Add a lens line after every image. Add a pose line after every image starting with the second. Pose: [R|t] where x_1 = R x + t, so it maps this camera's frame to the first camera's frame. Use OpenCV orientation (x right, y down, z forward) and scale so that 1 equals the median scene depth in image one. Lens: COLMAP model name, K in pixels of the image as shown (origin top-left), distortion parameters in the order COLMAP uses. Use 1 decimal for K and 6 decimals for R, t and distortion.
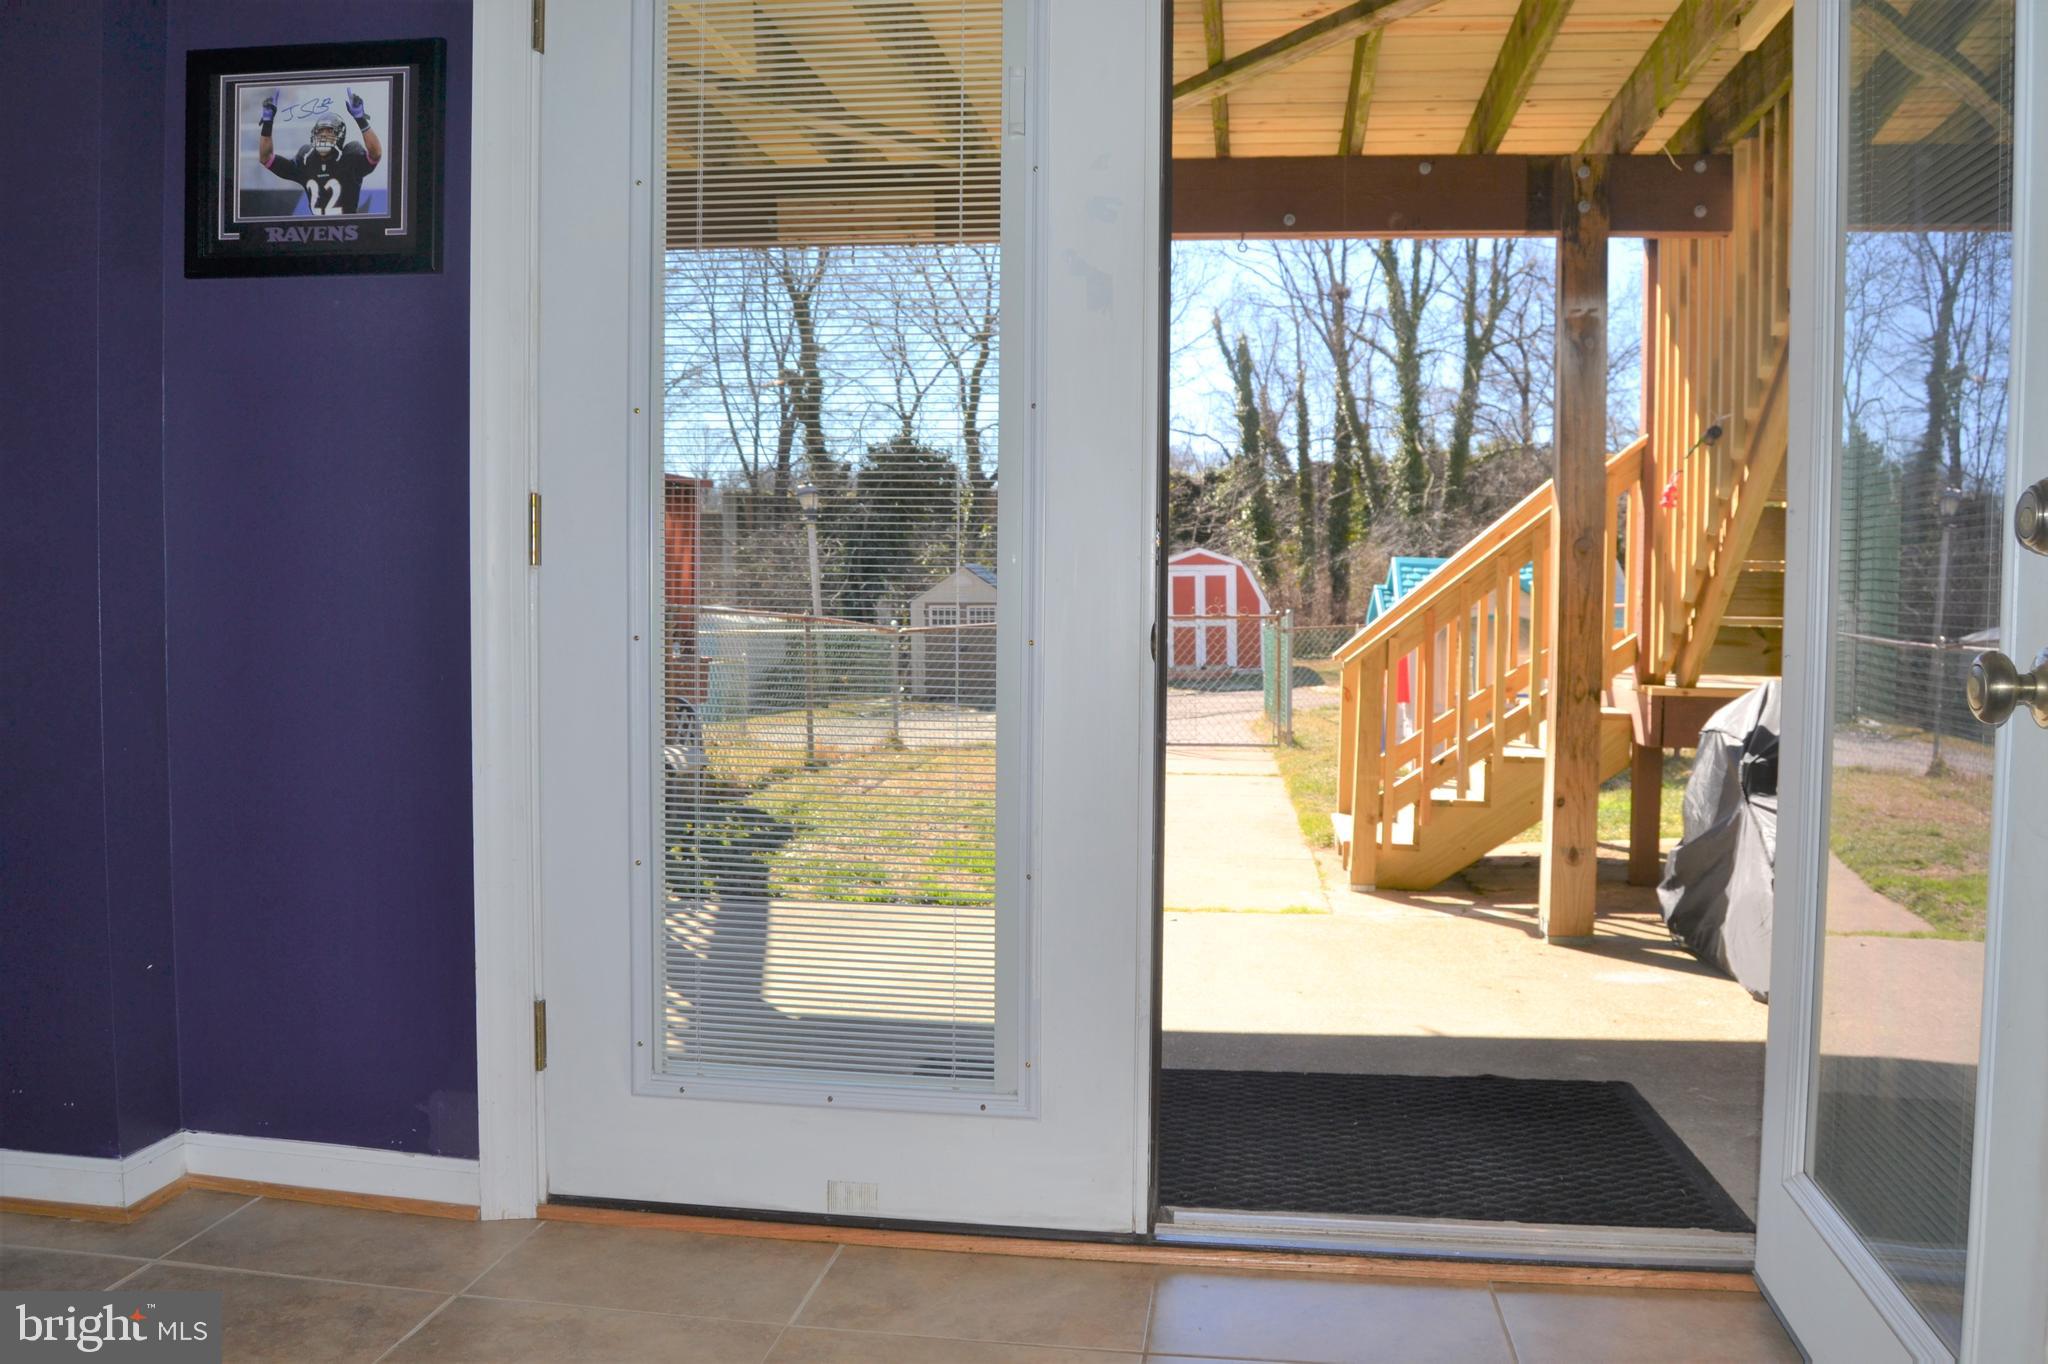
lens RADIAL K [[1635.7, 0, 1020.0], [0, 1635.7, 684.0], [0, 0, 1]] dist [-0.102094, 0.046659]
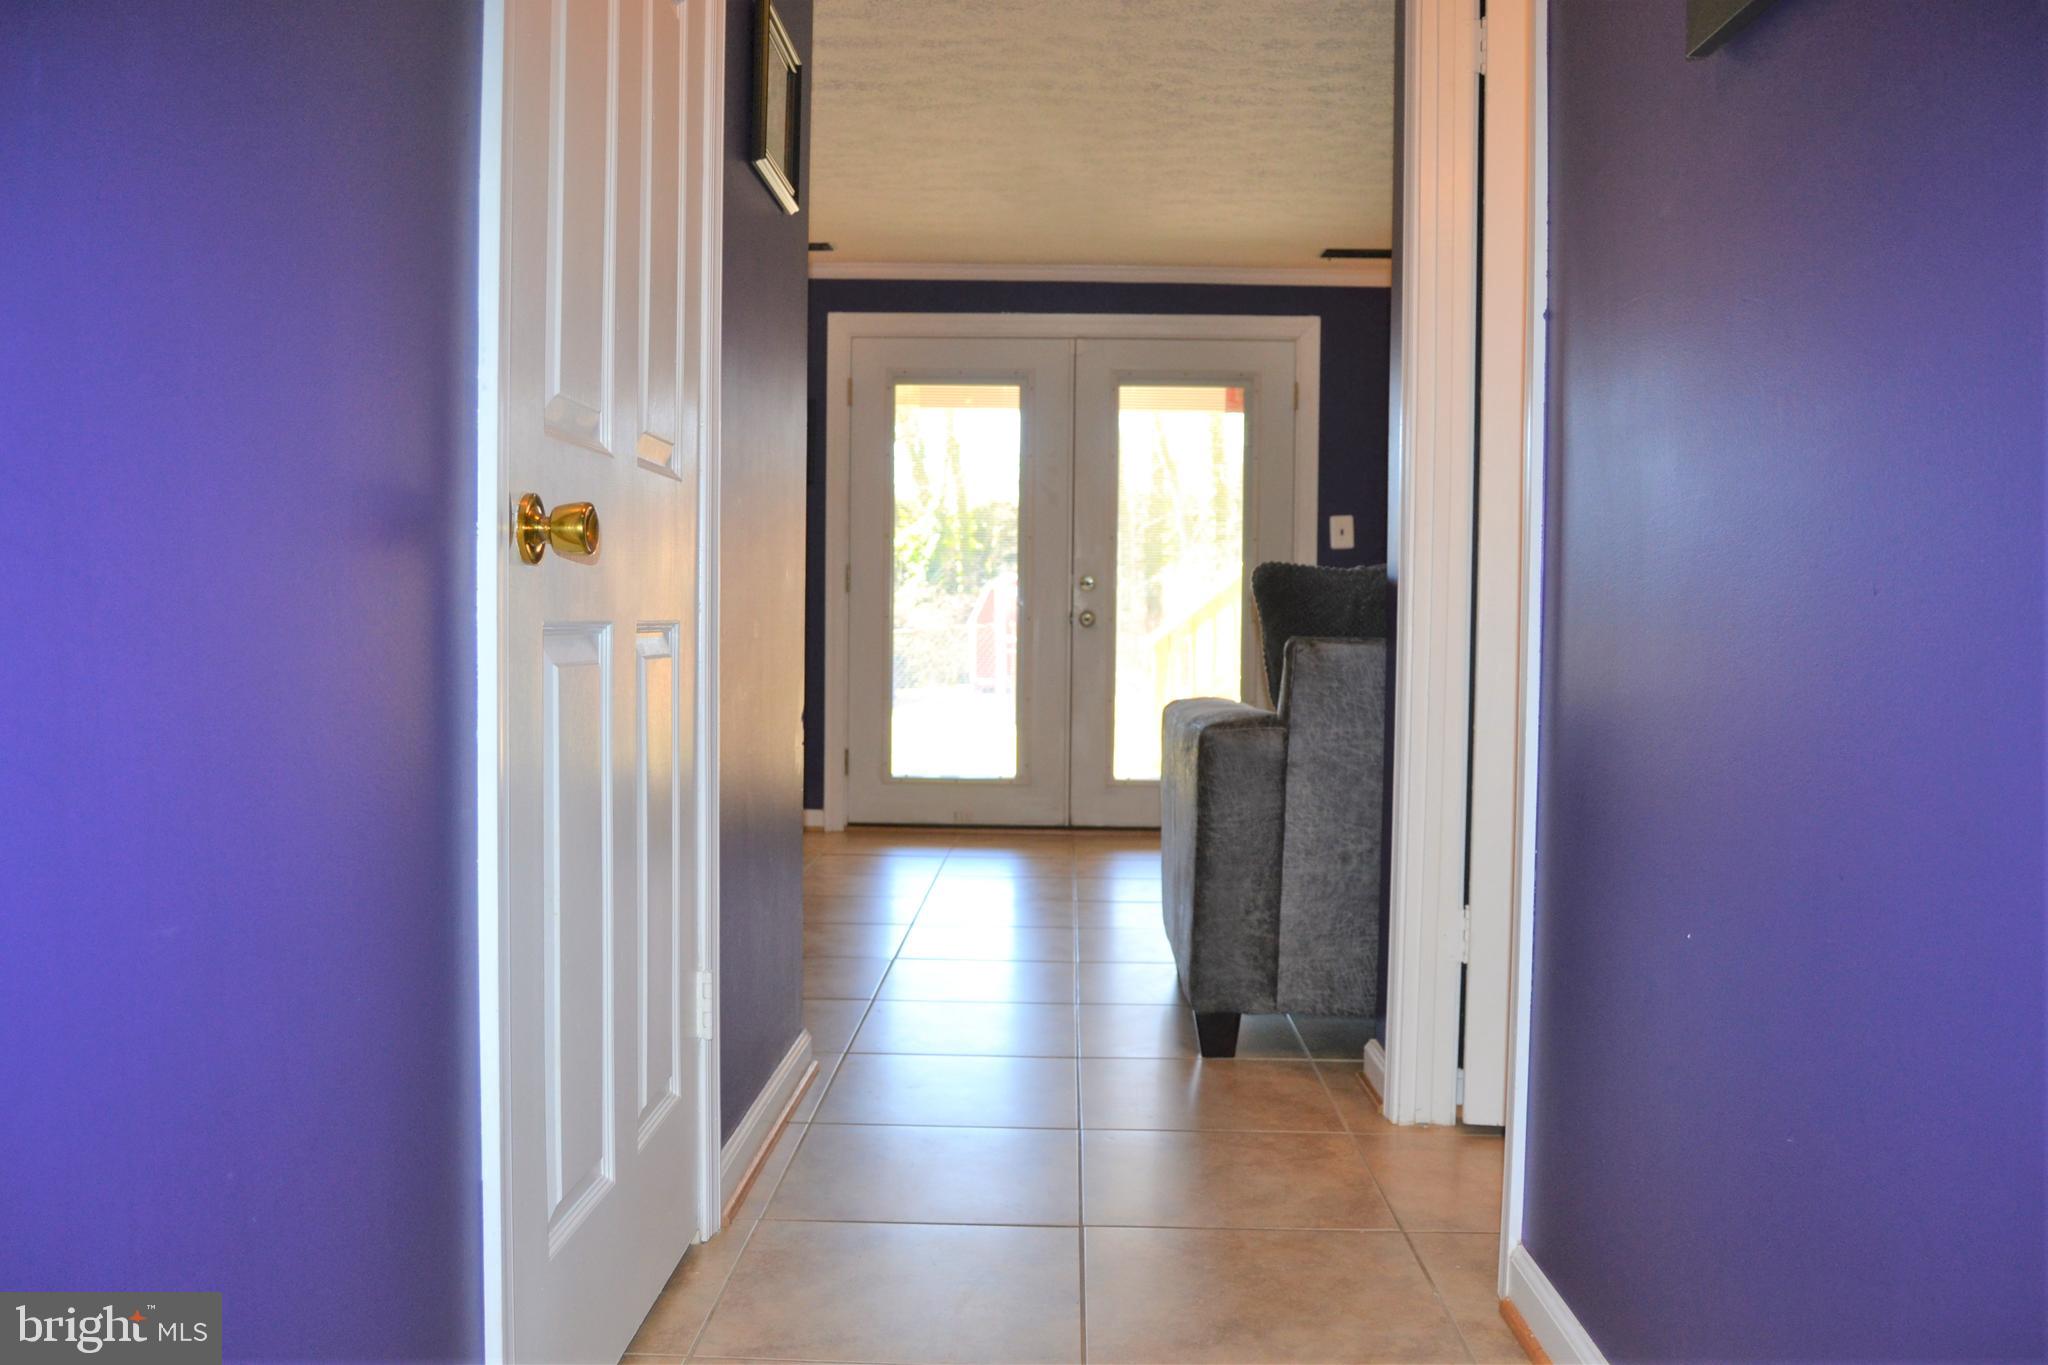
lens RADIAL K [[1713.3, 0, 1026.1], [0, 1713.3, 680.4], [0, 0, 1]] dist [-0.101587, 0.046979]
pose [[0.993272, -0.001487, 0.115791, -0.328901], [0.003408, 0.999860, -0.016395, 0.126538], [-0.115750, 0.016679, 0.993138, -1.905778]]
